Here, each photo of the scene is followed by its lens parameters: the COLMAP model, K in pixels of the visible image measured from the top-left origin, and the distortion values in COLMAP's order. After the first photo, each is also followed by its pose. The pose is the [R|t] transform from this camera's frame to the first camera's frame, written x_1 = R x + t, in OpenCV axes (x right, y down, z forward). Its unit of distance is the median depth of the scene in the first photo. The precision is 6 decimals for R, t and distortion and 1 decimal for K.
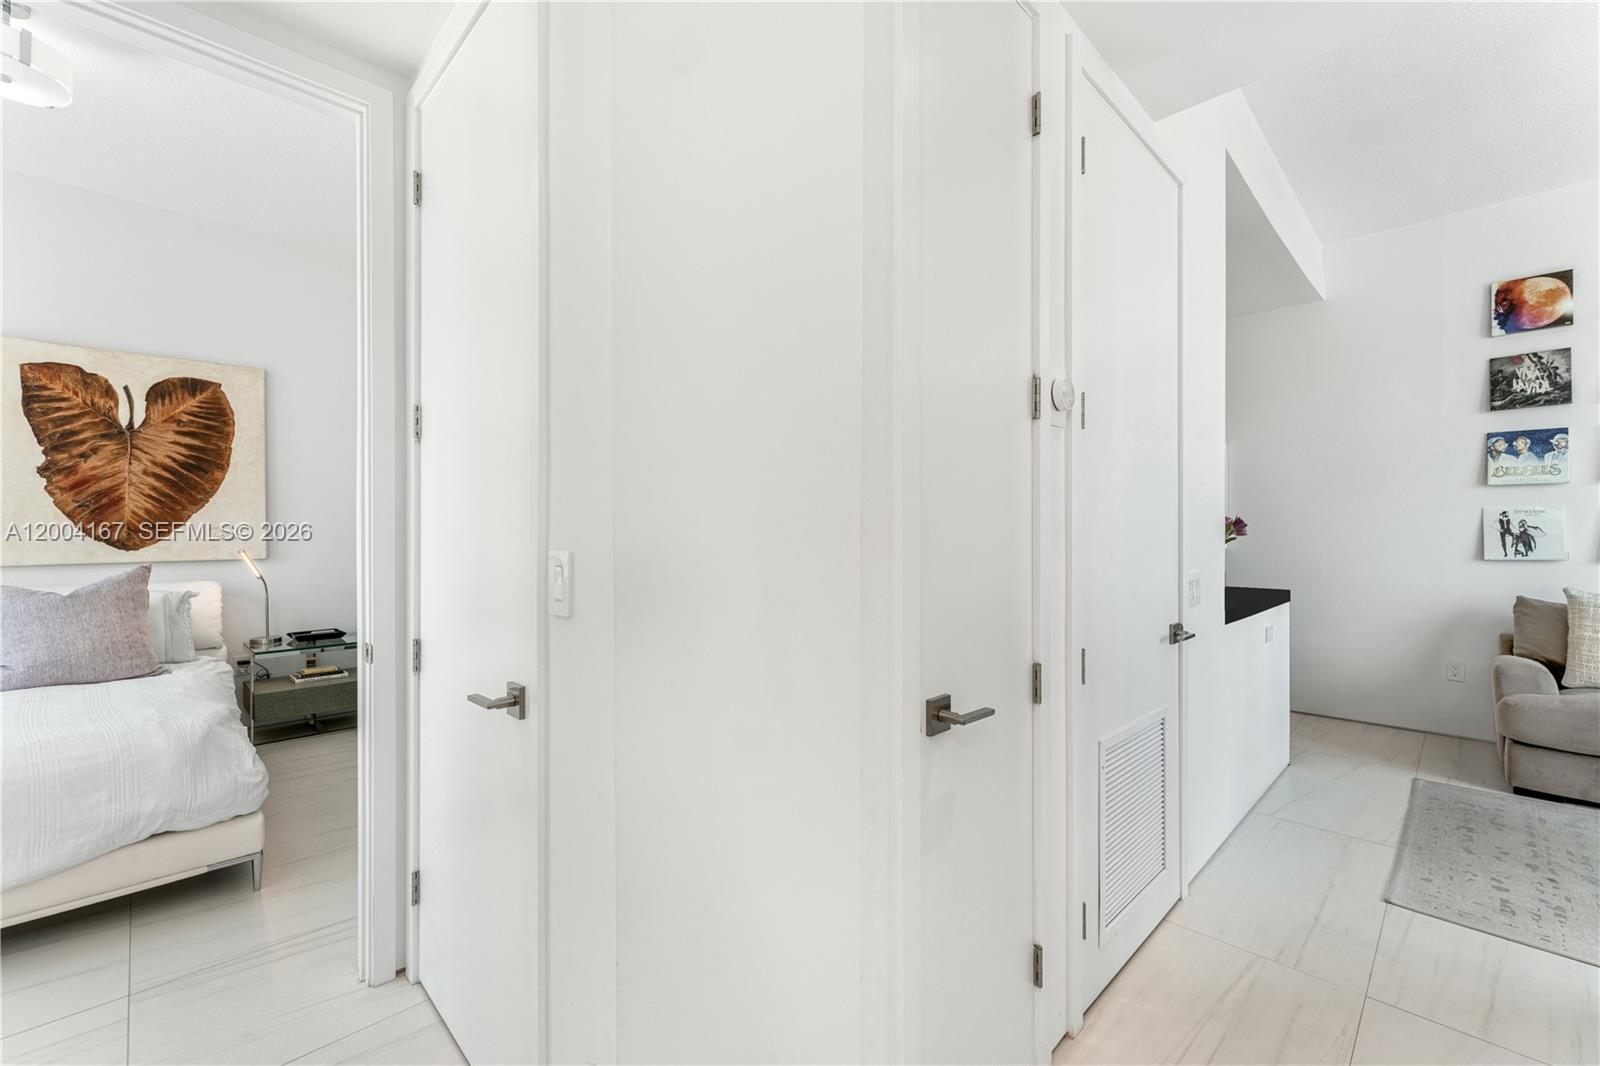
lens RADIAL K [[661.5, 0, 801.1], [0, 661.5, 529.2], [0, 0, 1]] dist [-0.016308, 0.000030]
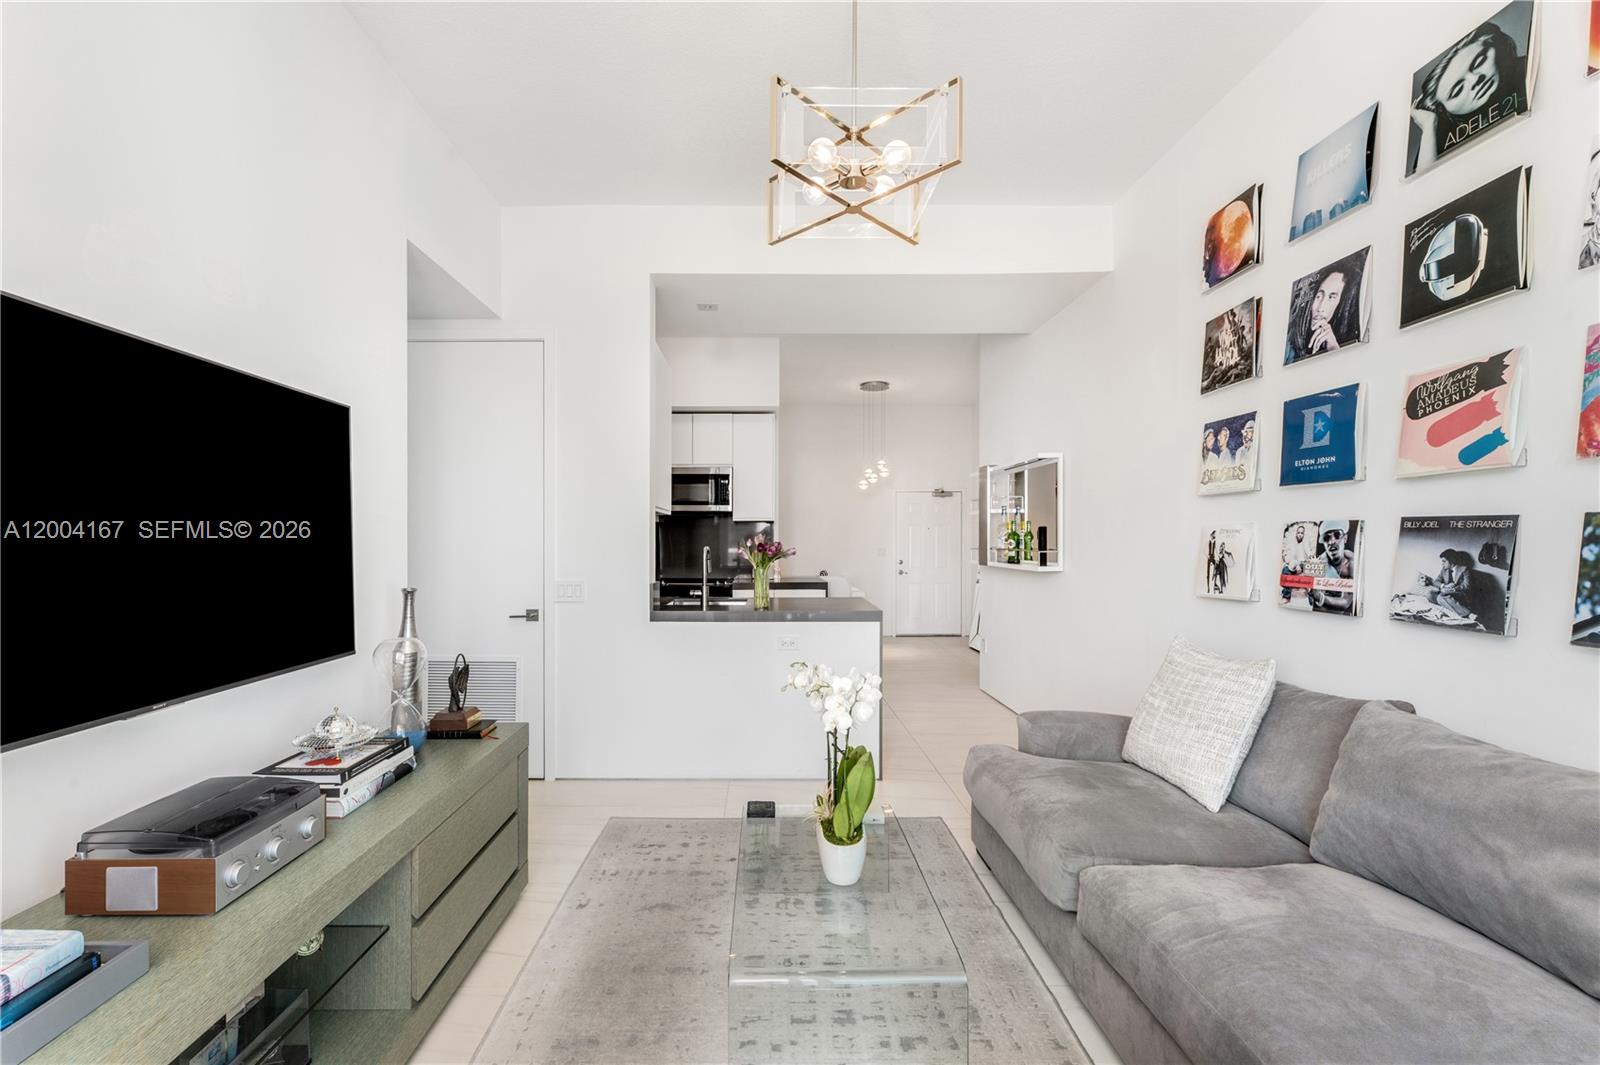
lens RADIAL K [[661.5, 0, 788.6], [0, 661.5, 533.4], [0, 0, 1]] dist [-0.016308, 0.000030]
pose [[0.733406, 0.013892, -0.679649, 1.278272], [-0.012790, 0.999896, 0.006636, -0.023609], [0.679671, 0.003826, 0.733508, 0.137394]]
